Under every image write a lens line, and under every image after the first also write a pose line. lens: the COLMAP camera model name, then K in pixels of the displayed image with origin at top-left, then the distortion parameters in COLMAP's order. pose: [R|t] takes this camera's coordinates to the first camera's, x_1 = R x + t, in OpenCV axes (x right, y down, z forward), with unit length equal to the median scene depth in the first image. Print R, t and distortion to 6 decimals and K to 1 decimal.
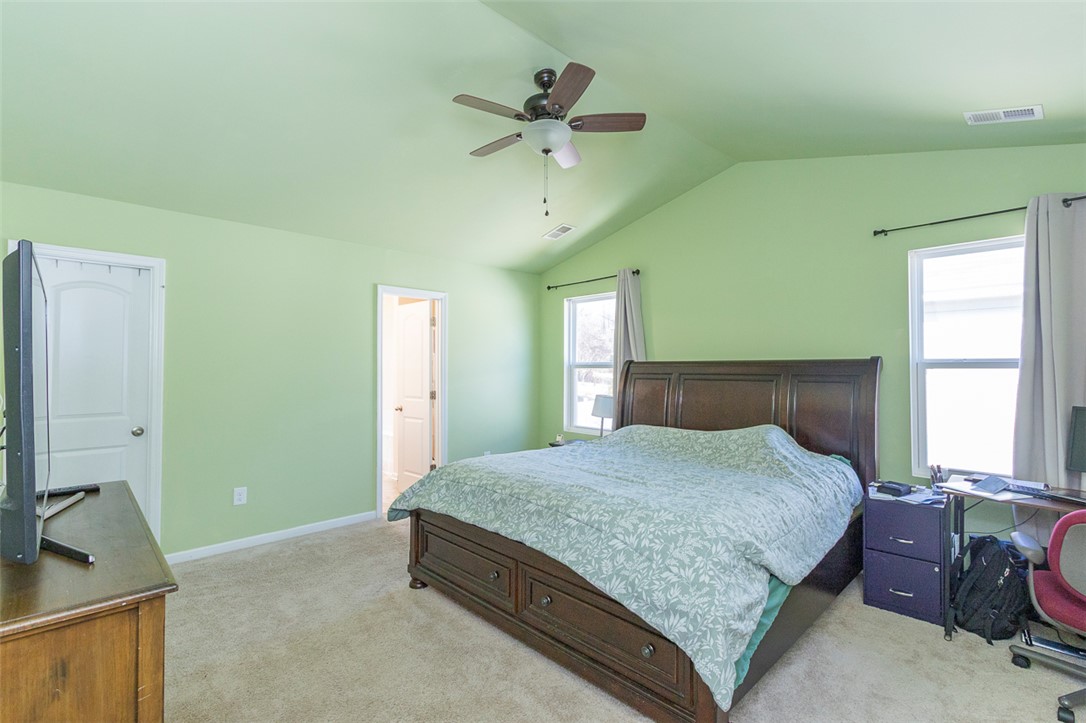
lens RADIAL K [[501.2, 0, 543.0], [0, 501.2, 361.5], [0, 0, 1]] dist [0.001793, 0.000207]
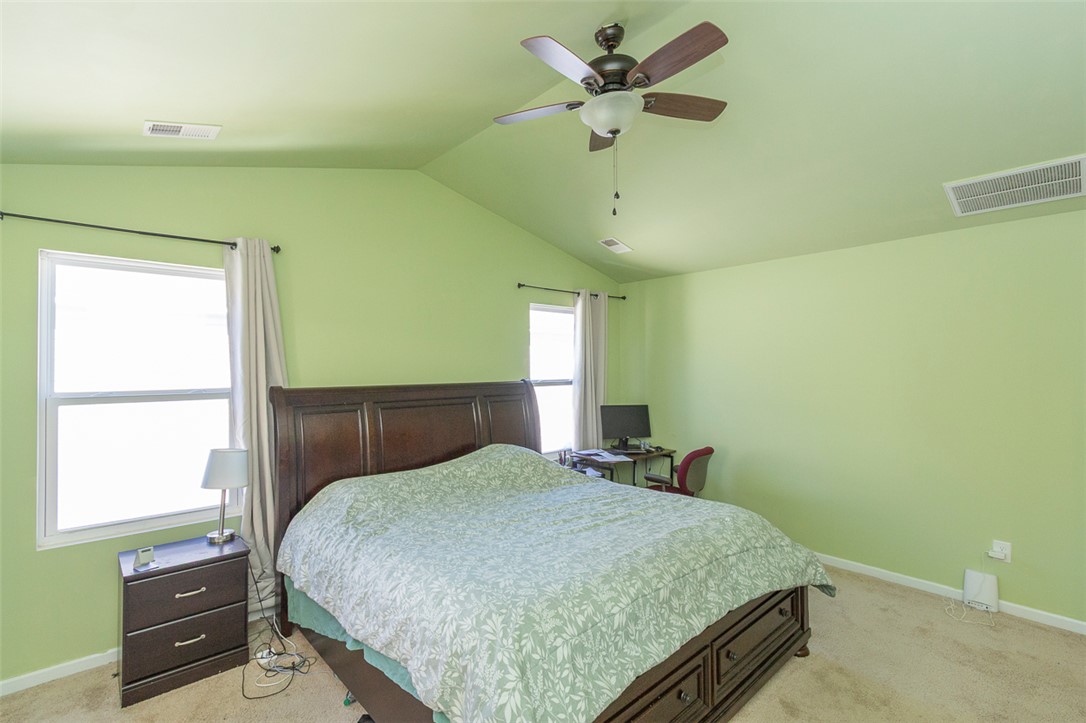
lens RADIAL K [[498.7, 0, 543.0], [0, 498.7, 361.5], [0, 0, 1]] dist [-0.081988, -0.000103]
pose [[0.019412, 0.026730, 0.999454, -0.482080], [-0.001301, 0.999642, -0.026709, -0.020326], [-0.999811, -0.000782, 0.019440, 0.718090]]
